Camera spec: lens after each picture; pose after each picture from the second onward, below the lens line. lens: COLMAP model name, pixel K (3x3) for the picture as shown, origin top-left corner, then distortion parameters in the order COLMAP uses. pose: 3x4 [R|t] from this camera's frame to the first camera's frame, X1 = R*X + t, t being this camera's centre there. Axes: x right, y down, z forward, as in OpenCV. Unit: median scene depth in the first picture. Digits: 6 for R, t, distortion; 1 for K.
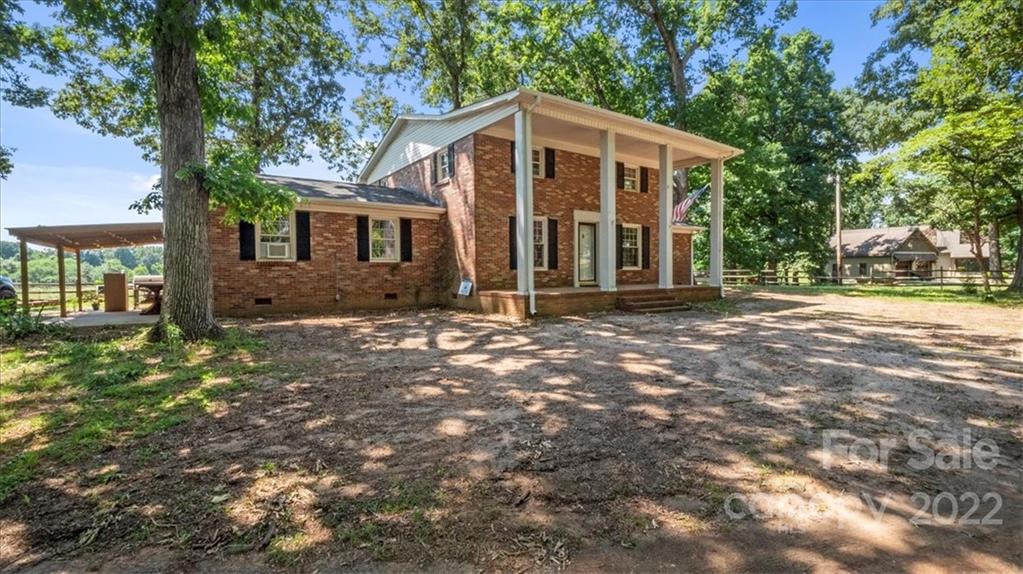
lens RADIAL K [[456.1, 0, 518.0], [0, 456.1, 285.5], [0, 0, 1]] dist [-0.011281, -0.001190]
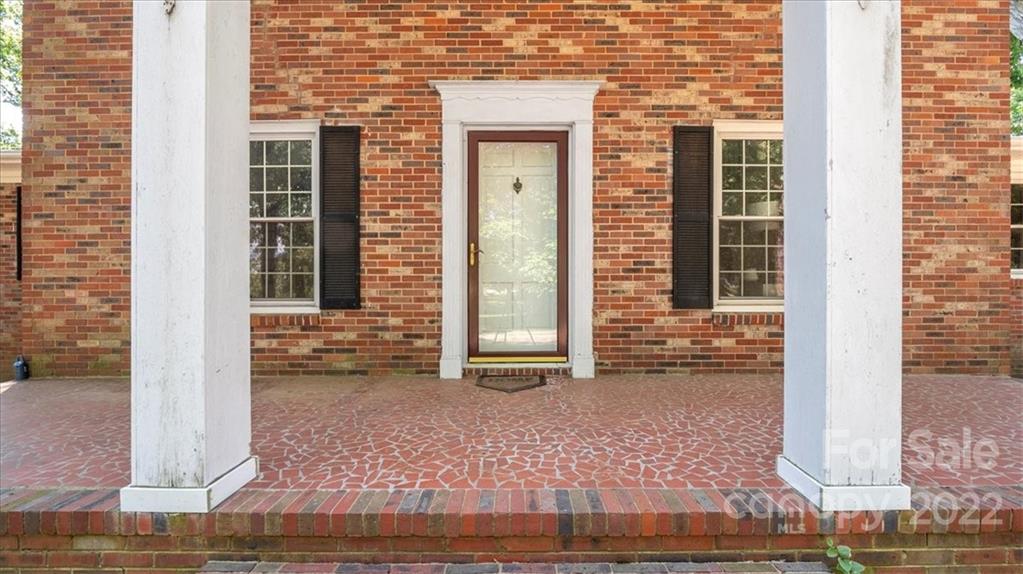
lens RADIAL K [[456.1, 0, 518.0], [0, 456.1, 285.5], [0, 0, 1]] dist [-0.011281, -0.001190]
pose [[0.814720, 0.003564, -0.579843, 0.321800], [-0.023403, 0.999368, -0.026739, -0.045351], [0.579382, 0.035355, 0.814289, 0.841538]]
